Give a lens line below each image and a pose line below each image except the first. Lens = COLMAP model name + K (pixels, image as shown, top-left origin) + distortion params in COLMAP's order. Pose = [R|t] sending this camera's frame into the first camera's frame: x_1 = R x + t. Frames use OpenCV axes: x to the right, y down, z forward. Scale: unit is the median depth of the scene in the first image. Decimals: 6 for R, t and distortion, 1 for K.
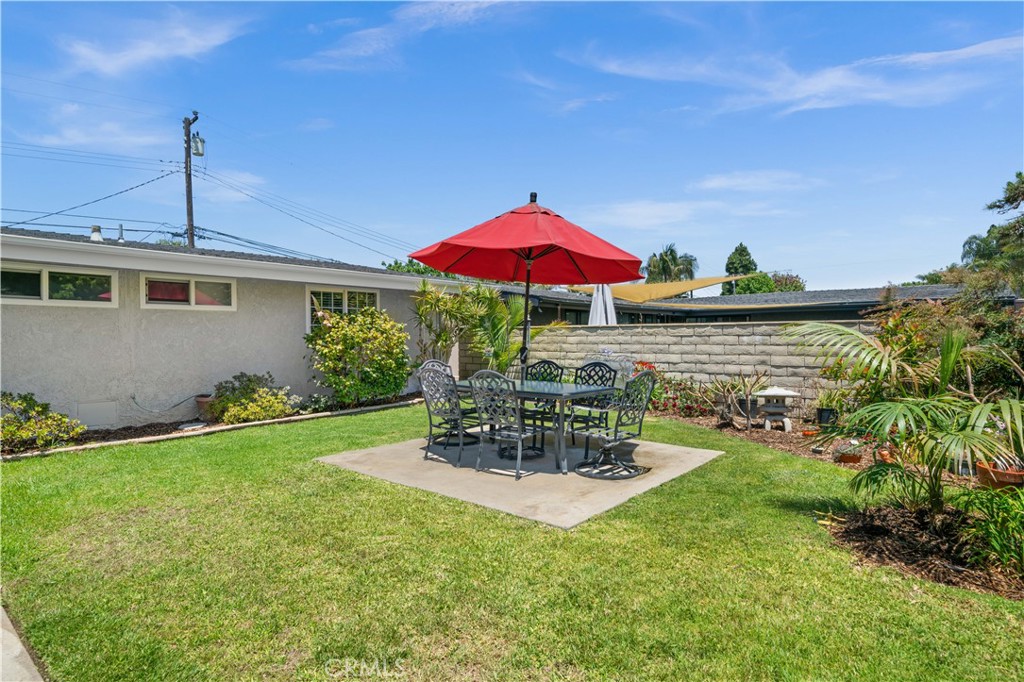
lens RADIAL K [[548.6, 0, 512.0], [0, 548.6, 341.0], [0, 0, 1]] dist [0.003453, 0.000389]
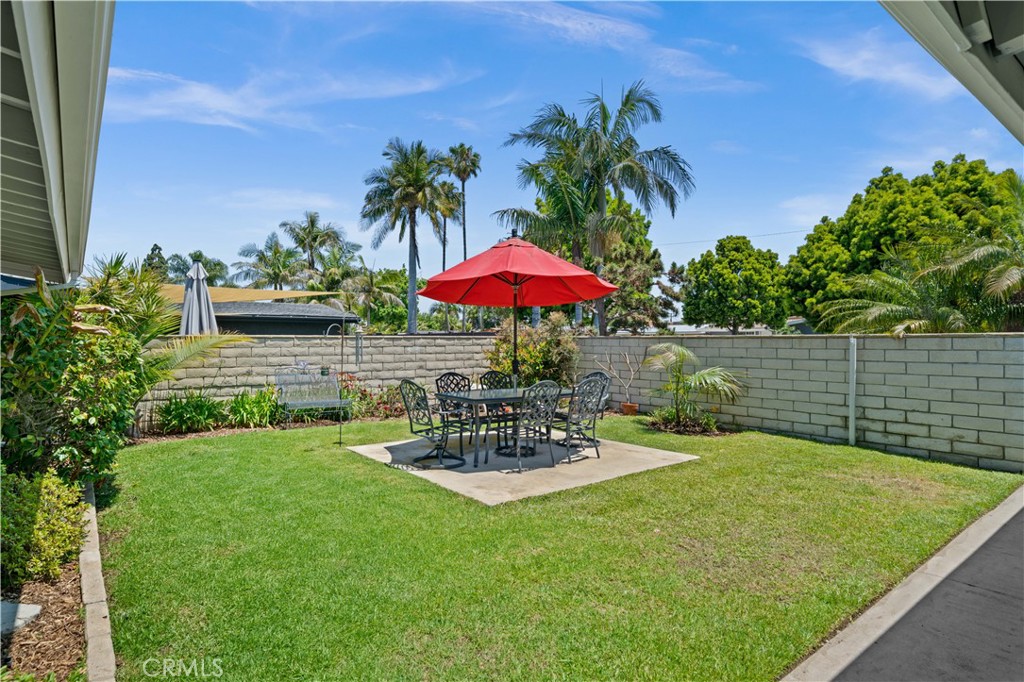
lens RADIAL K [[548.6, 0, 512.0], [0, 548.6, 341.0], [0, 0, 1]] dist [0.003453, 0.000389]
pose [[0.199177, -0.000395, 0.979964, -0.747438], [0.005813, 0.999983, -0.000779, -0.019839], [-0.979946, 0.005851, 0.199175, 0.513531]]
